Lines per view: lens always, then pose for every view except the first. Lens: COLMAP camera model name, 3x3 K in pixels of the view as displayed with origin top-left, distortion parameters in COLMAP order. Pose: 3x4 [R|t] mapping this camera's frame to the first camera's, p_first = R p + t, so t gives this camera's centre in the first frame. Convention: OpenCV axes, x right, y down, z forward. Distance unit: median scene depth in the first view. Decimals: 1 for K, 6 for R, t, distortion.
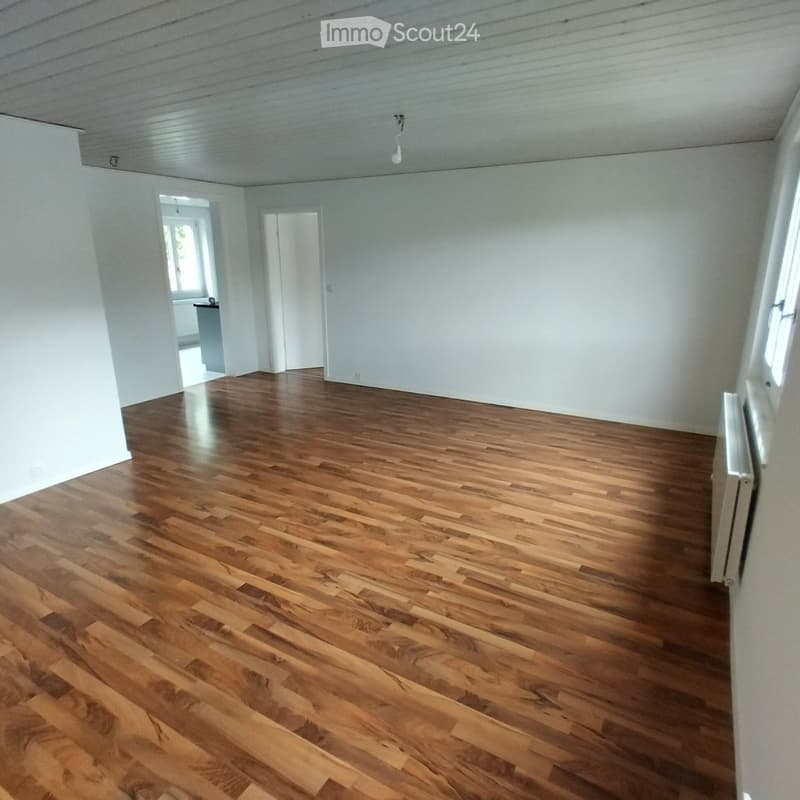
lens RADIAL K [[525.2, 0, 405.1], [0, 525.2, 394.9], [0, 0, 1]] dist [0.001223, 0.002930]
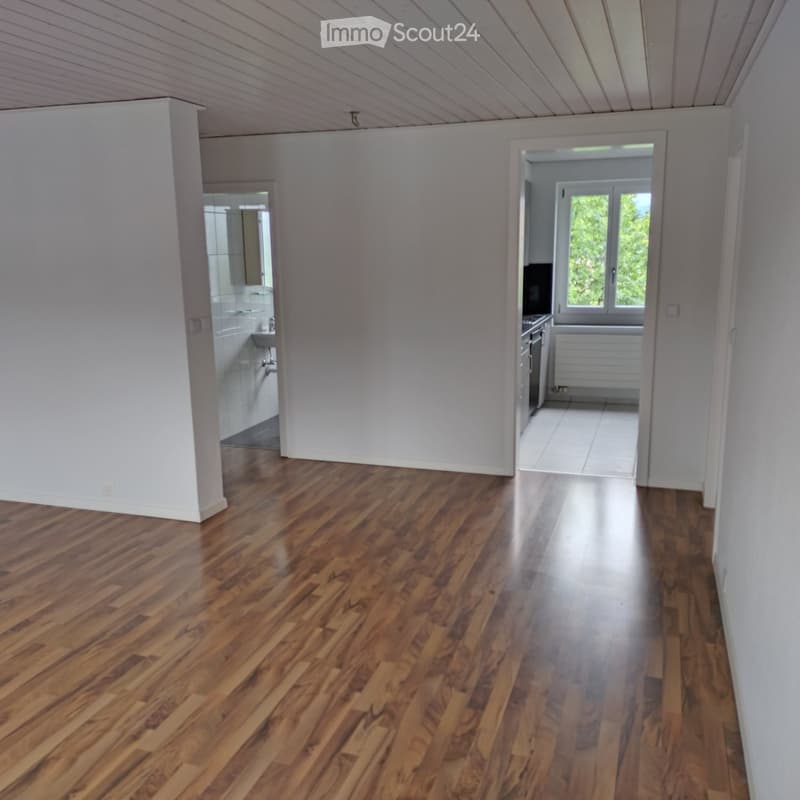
lens RADIAL K [[771.3, 0, 401.3], [0, 771.3, 411.4], [0, 0, 1]] dist [0.076734, -0.114706]
pose [[0.196266, 0.208910, -0.958038, 0.571839], [-0.243246, 0.956873, 0.158824, -0.281468], [0.949901, 0.201867, 0.238618, 0.991669]]
